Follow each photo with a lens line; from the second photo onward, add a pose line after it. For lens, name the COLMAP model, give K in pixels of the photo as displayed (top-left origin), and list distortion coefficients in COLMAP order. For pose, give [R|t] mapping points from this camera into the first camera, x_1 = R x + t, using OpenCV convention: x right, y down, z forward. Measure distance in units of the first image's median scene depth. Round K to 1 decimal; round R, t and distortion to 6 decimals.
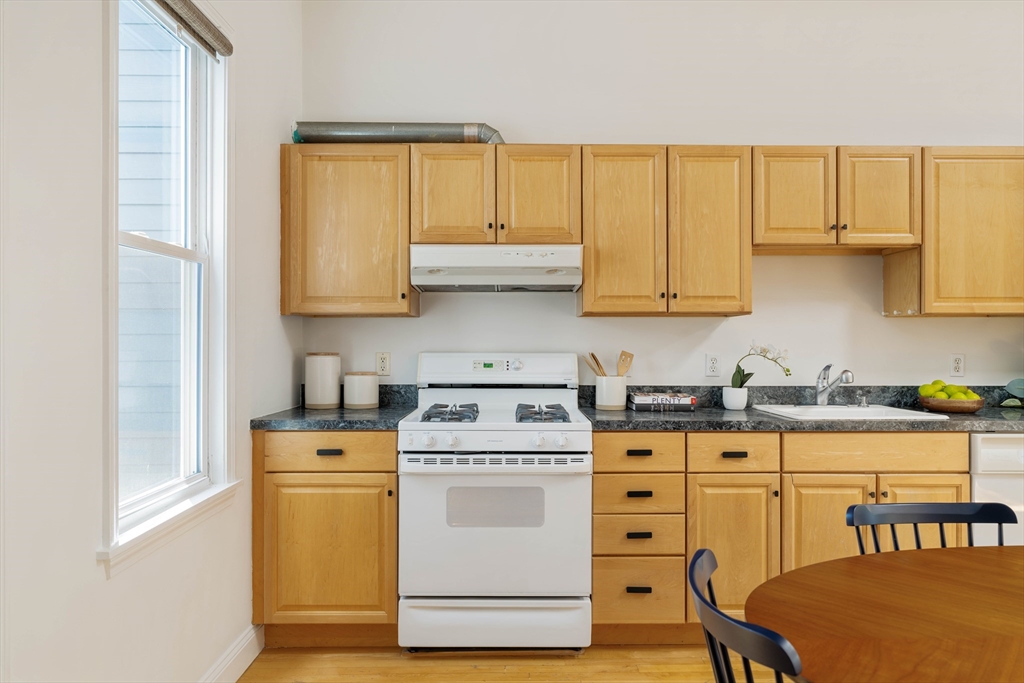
lens RADIAL K [[594.2, 0, 512.7], [0, 594.2, 357.0], [0, 0, 1]] dist [-0.004791, -0.000607]
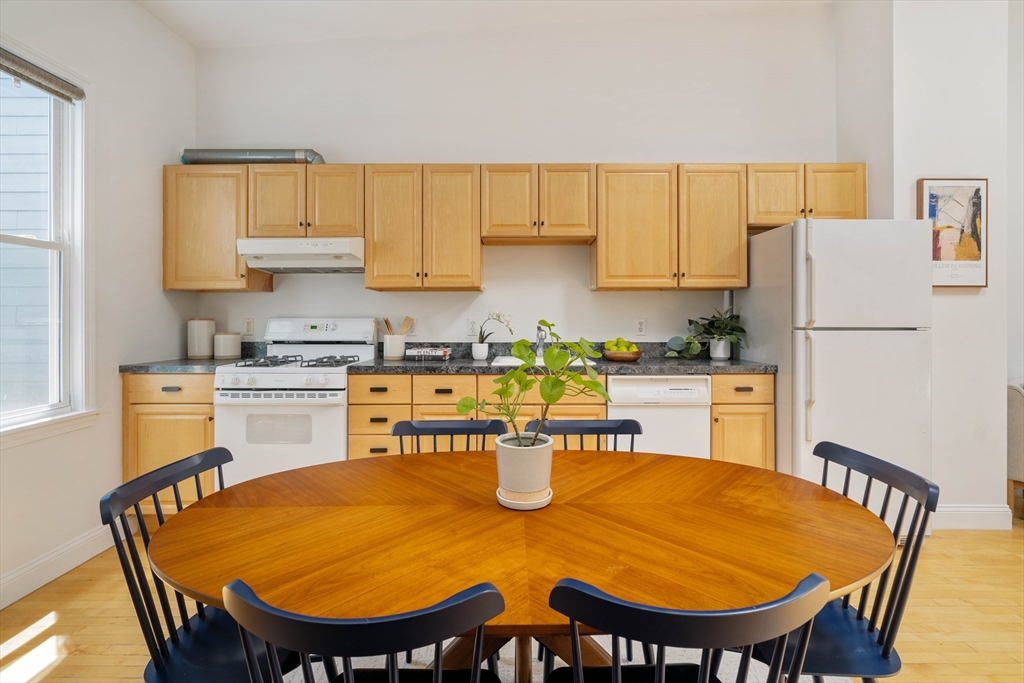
lens RADIAL K [[461.6, 0, 506.7], [0, 461.6, 327.5], [0, 0, 1]] dist [-0.013236, 0.000254]
pose [[0.999861, 0.001006, -0.016628, 0.469953], [-0.001030, 0.999998, -0.001403, 0.017769], [0.016627, 0.001420, 0.999861, -0.047154]]
